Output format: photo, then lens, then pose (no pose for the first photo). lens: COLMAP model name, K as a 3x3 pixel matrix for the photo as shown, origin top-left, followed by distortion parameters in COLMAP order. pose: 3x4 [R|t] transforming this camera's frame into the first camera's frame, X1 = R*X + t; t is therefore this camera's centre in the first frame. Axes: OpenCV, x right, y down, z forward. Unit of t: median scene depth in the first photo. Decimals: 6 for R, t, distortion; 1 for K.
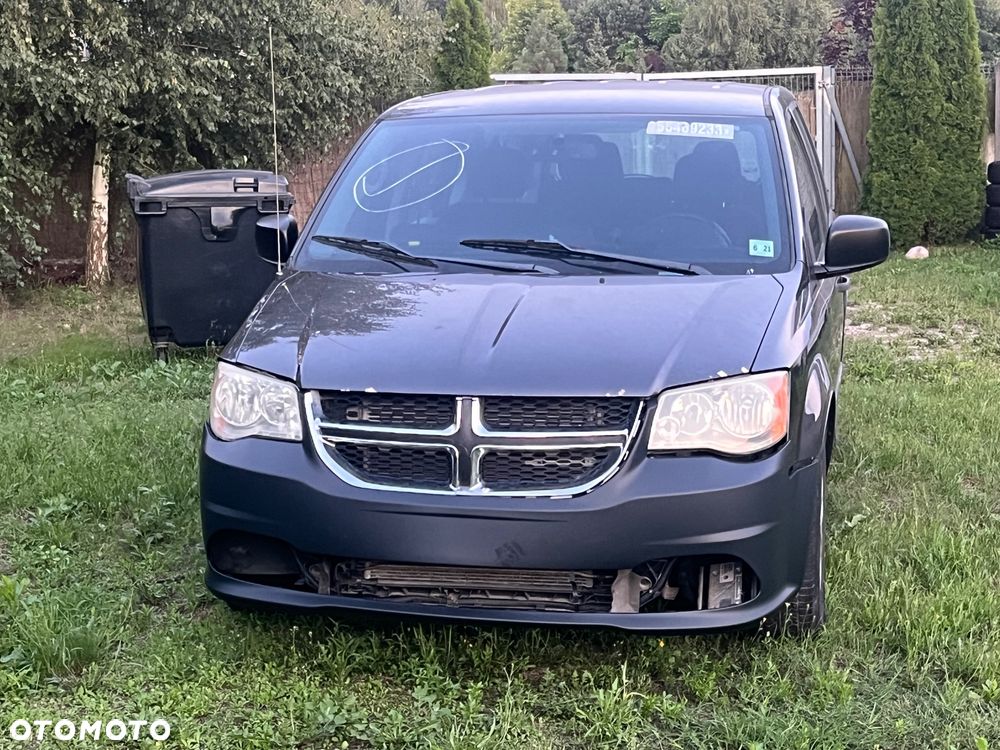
lens RADIAL K [[1882.6, 0, 498.5], [0, 1882.6, 381.4], [0, 0, 1]] dist [0.096985, 0.000000]
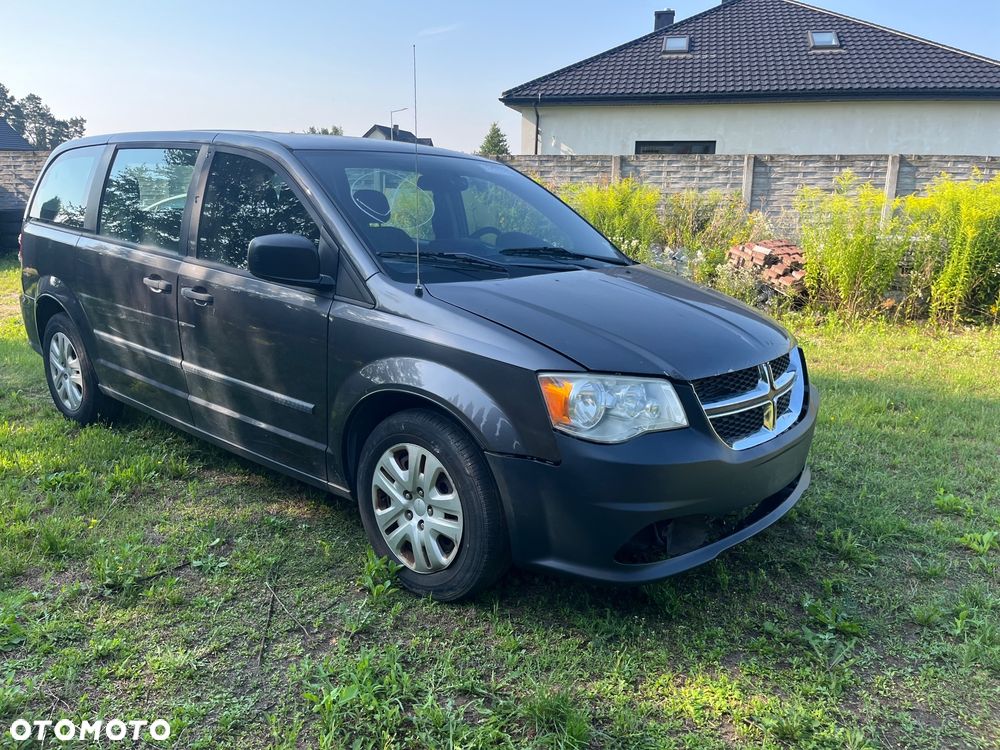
lens RADIAL K [[765.8, 0, 503.4], [0, 765.8, 374.4], [0, 0, 1]] dist [0.068285, -0.094041]
pose [[0.495953, -0.176845, 0.850151, -0.538098], [0.102018, 0.984129, 0.145201, -0.076627], [-0.862336, 0.014718, 0.506123, 0.842469]]
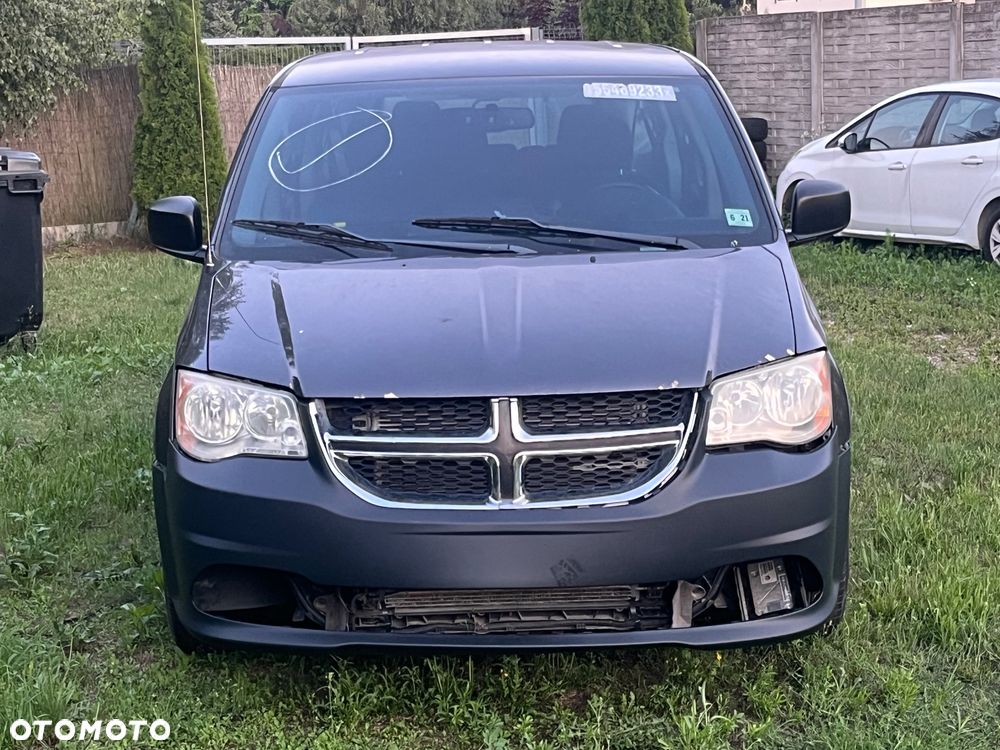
lens RADIAL K [[1882.6, 0, 503.4], [0, 1882.6, 377.1], [0, 0, 1]] dist [0.096985, 0.000000]
pose [[0.978809, -0.050974, 0.198332, -0.182535], [0.047816, 0.998642, 0.020685, -0.018973], [-0.199117, -0.010763, 0.979917, 0.124933]]
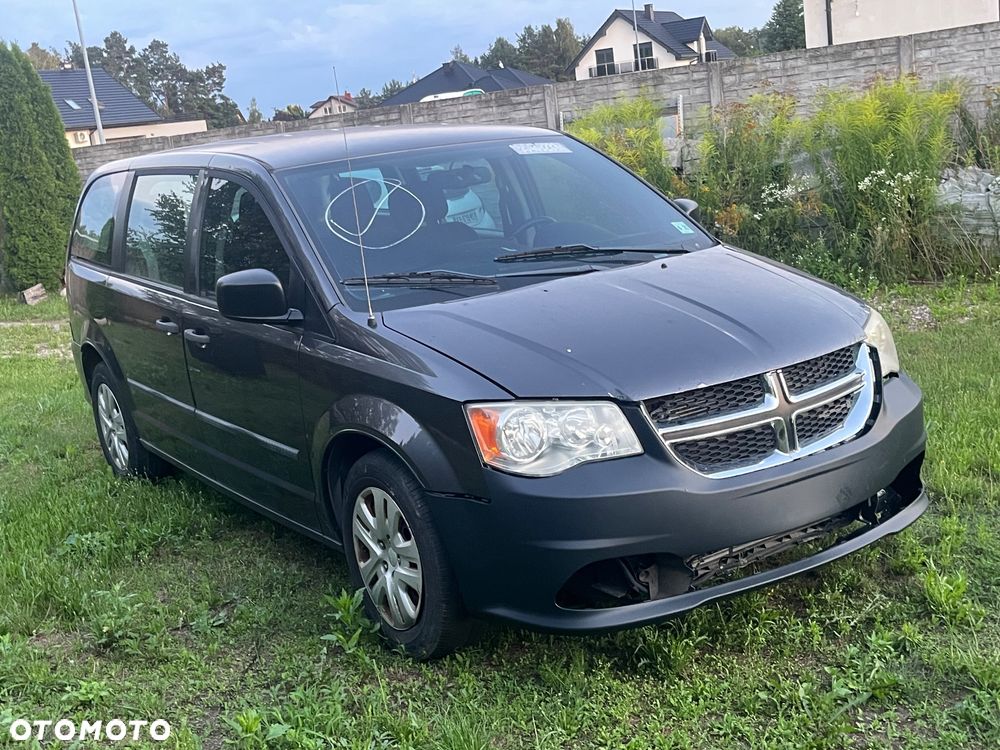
lens RADIAL K [[1218.7, 0, 483.6], [0, 1218.7, 367.0], [0, 0, 1]] dist [0.038830, 0.000000]
pose [[0.715210, -0.203996, 0.668476, -0.577712], [0.205545, 0.975551, 0.077790, -0.079478], [-0.668002, 0.081765, 0.739654, 0.559765]]
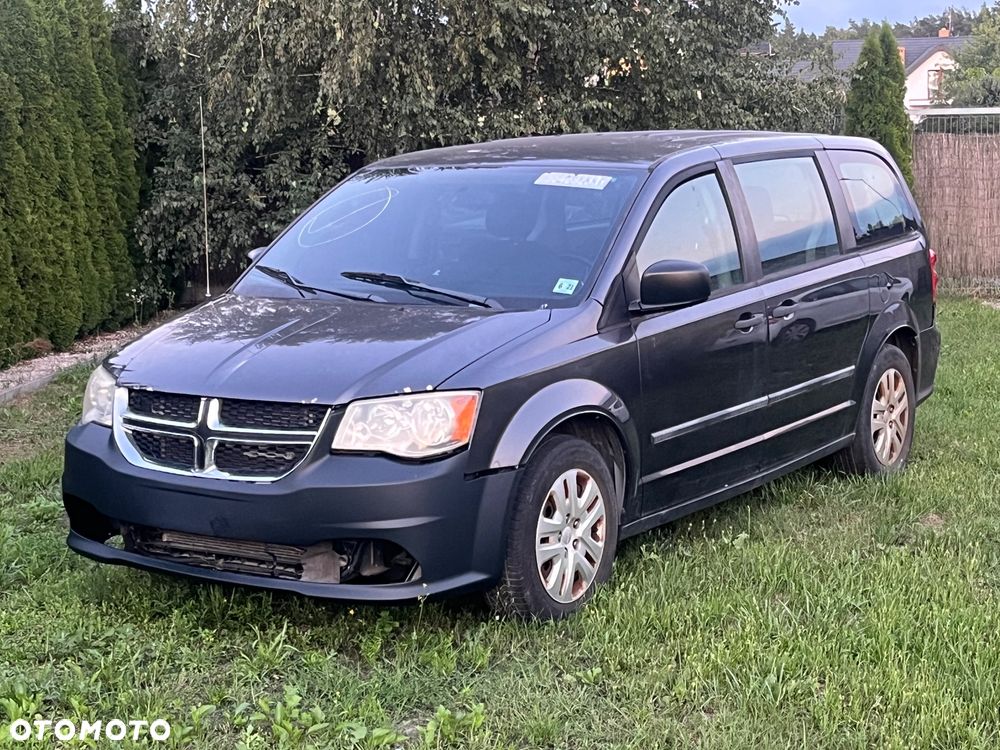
lens RADIAL K [[1882.6, 0, 503.3], [0, 1882.6, 368.0], [0, 0, 1]] dist [0.096985, 0.000000]
pose [[0.931339, 0.043999, -0.361487, 0.583139], [-0.051112, 0.998642, -0.010134, -0.008485], [0.360550, 0.027914, 0.932322, -0.087176]]
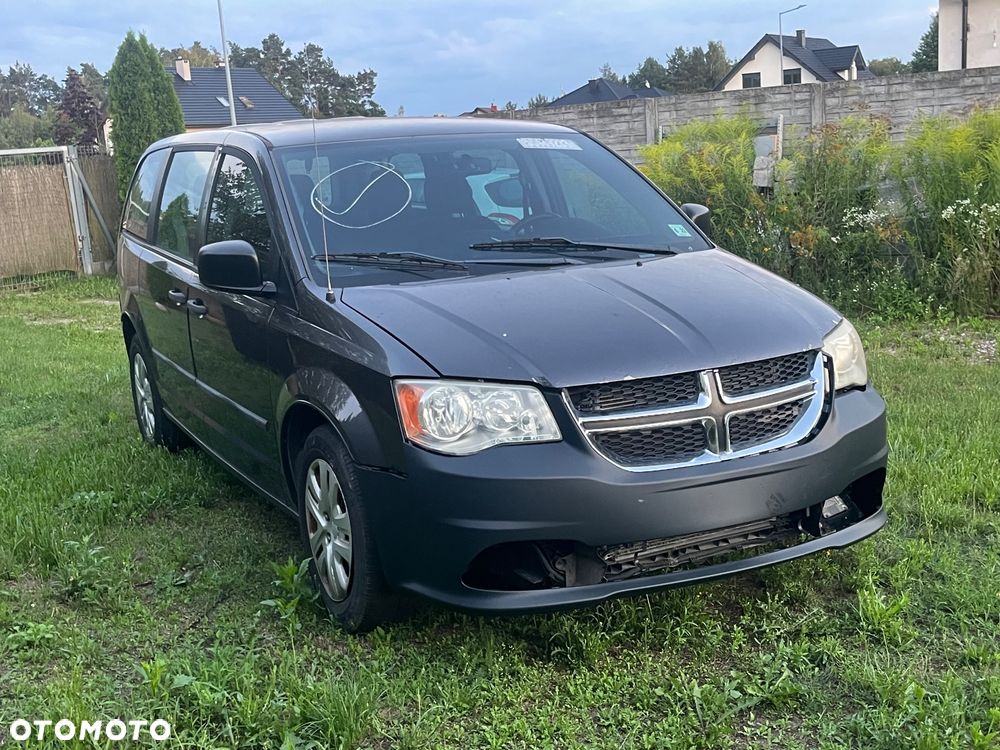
lens RADIAL K [[1218.7, 0, 500.8], [0, 1218.7, 378.4], [0, 0, 1]] dist [0.038830, 0.000000]
pose [[0.786209, -0.146291, 0.600396, -0.504116], [0.139576, 0.988506, 0.058085, -0.042244], [-0.601992, 0.038134, 0.797591, 0.489065]]
